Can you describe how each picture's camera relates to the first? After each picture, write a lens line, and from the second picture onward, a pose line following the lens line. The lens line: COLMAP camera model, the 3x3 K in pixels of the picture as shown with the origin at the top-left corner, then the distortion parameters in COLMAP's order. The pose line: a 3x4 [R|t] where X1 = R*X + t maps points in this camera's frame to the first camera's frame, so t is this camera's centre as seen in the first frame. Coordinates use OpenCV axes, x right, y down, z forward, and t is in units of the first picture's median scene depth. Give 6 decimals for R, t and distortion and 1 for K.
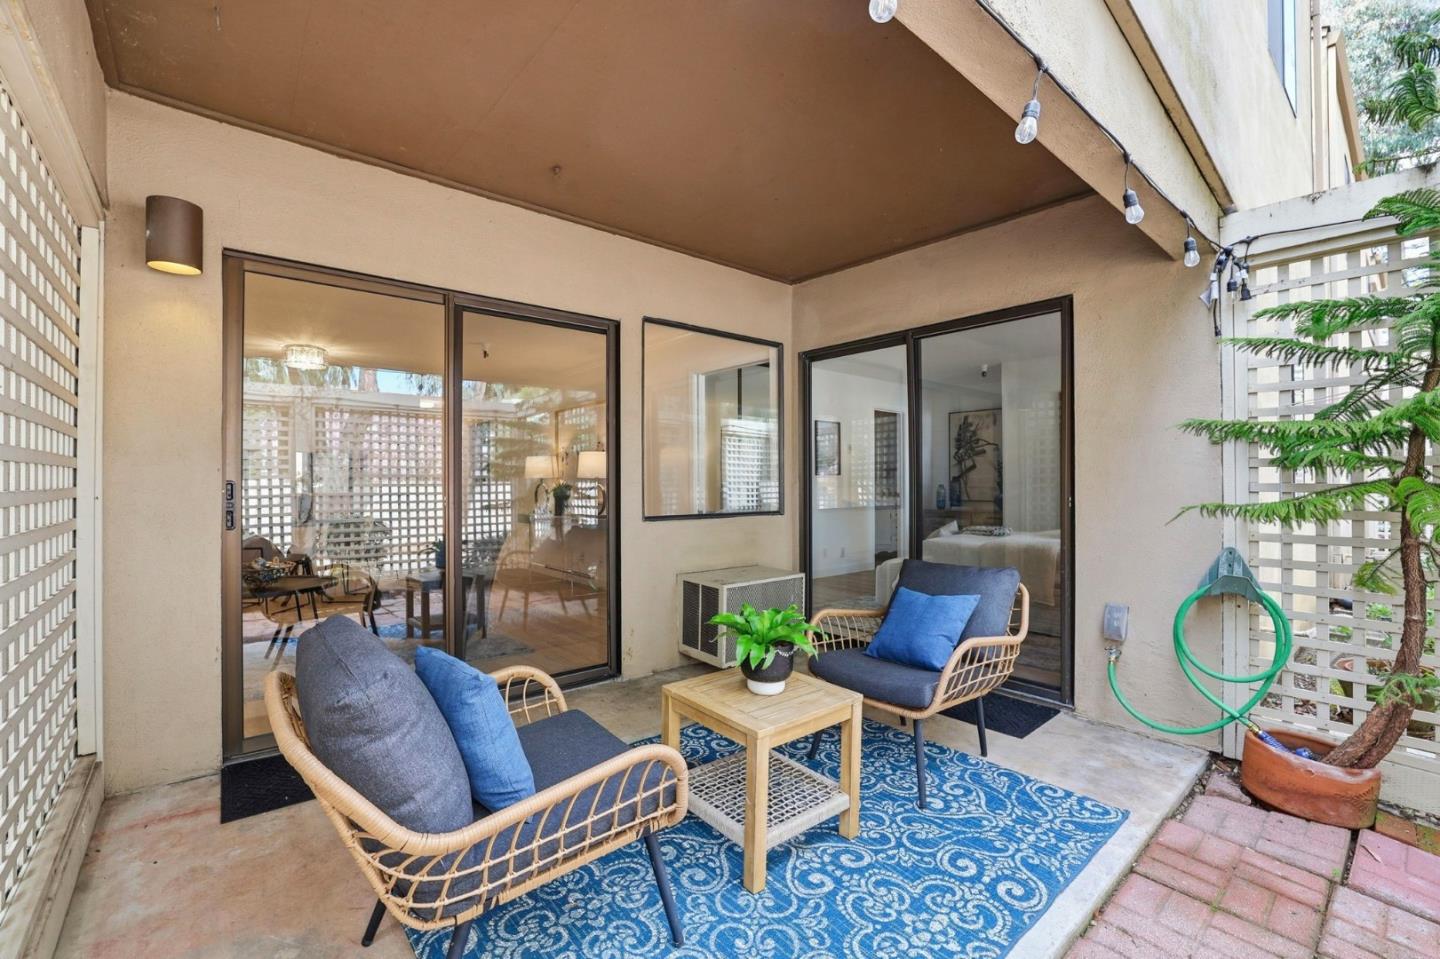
lens RADIAL K [[624.0, 0, 717.1], [0, 624.0, 473.3], [0, 0, 1]] dist [-0.045307, 0.016520]
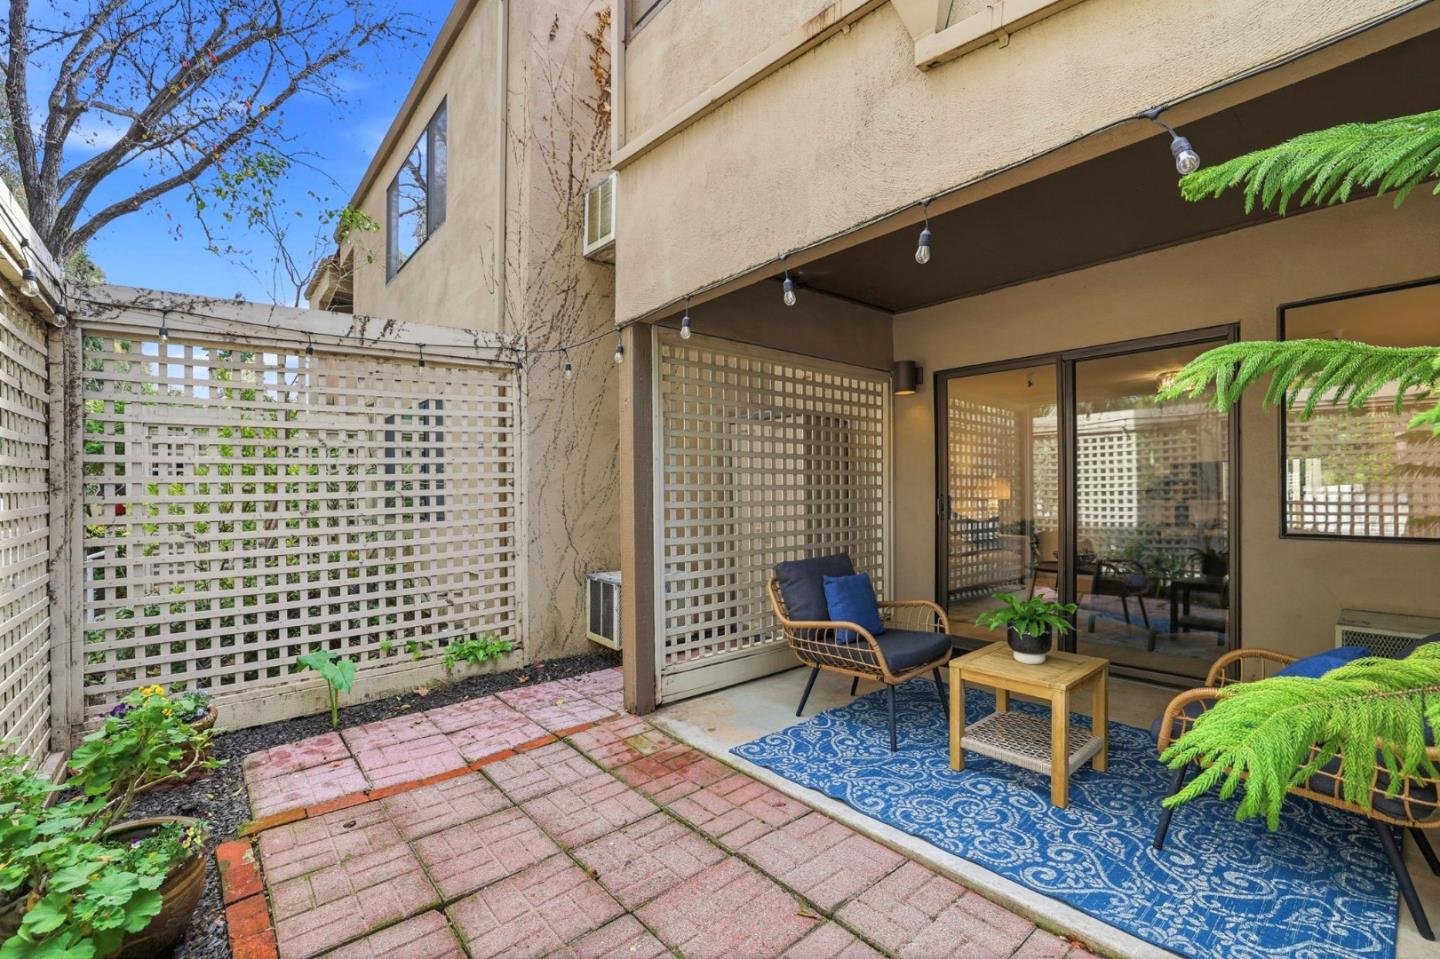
lens RADIAL K [[628.5, 0, 714.1], [0, 628.5, 495.7], [0, 0, 1]] dist [-0.049819, 0.016256]
pose [[-0.005159, 0.004843, -0.999975, 1.148519], [0.020810, 0.999772, 0.004735, -0.009281], [0.999770, -0.020786, -0.005258, 0.309112]]
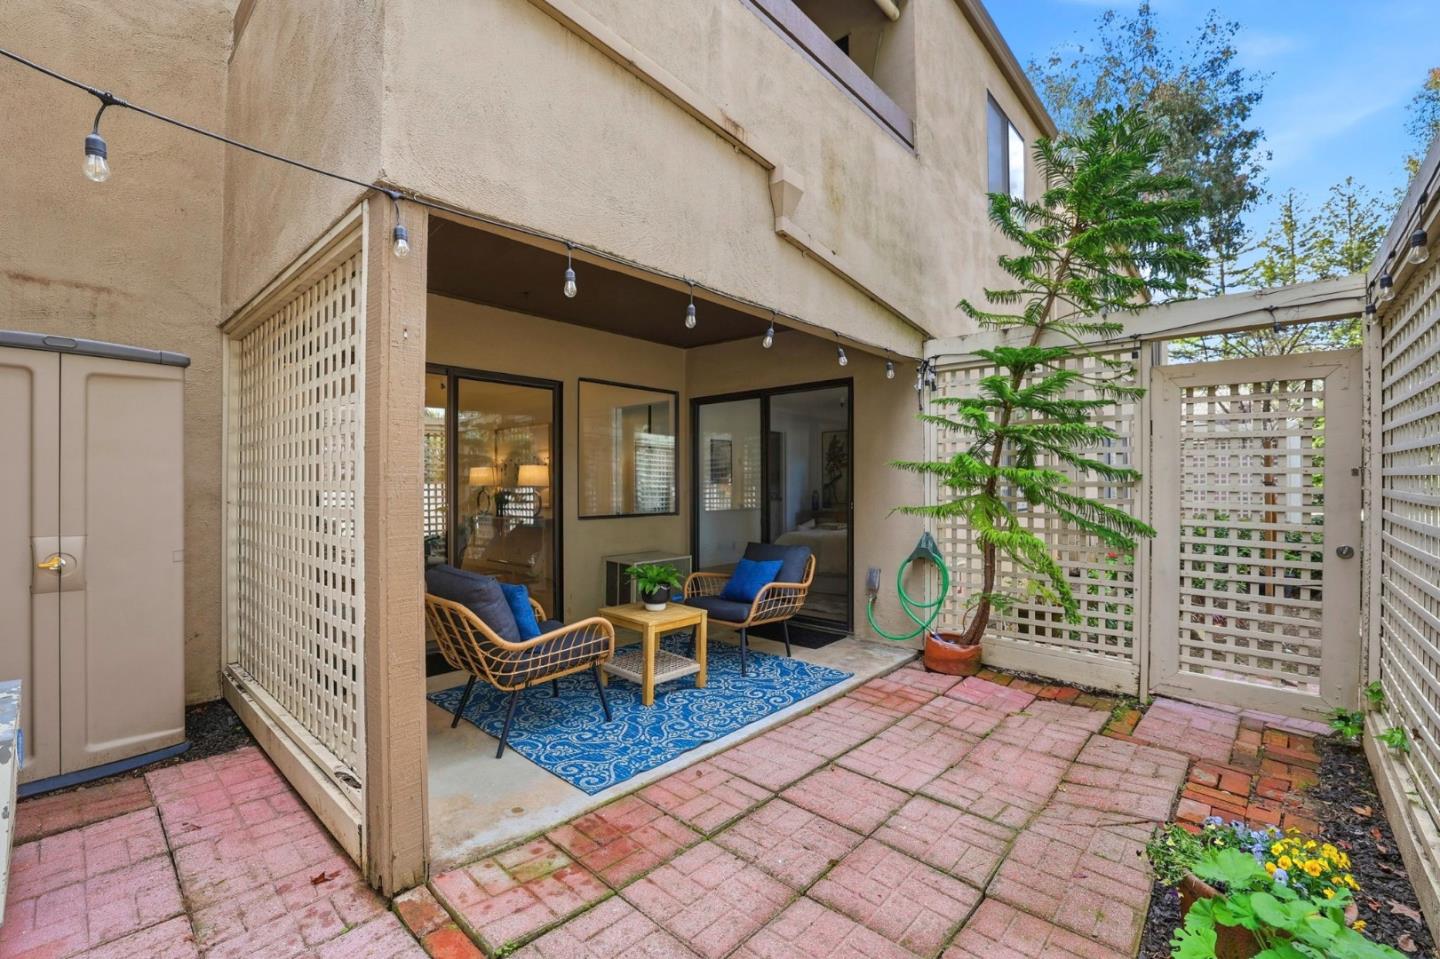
lens RADIAL K [[621.7, 0, 720.3], [0, 621.7, 477.6], [0, 0, 1]] dist [-0.070903, 0.025147]
pose [[0.990277, 0.002691, 0.139082, 0.011004], [-0.003288, 0.999986, 0.004067, -0.041837], [-0.139070, -0.004485, 0.990272, -0.713152]]
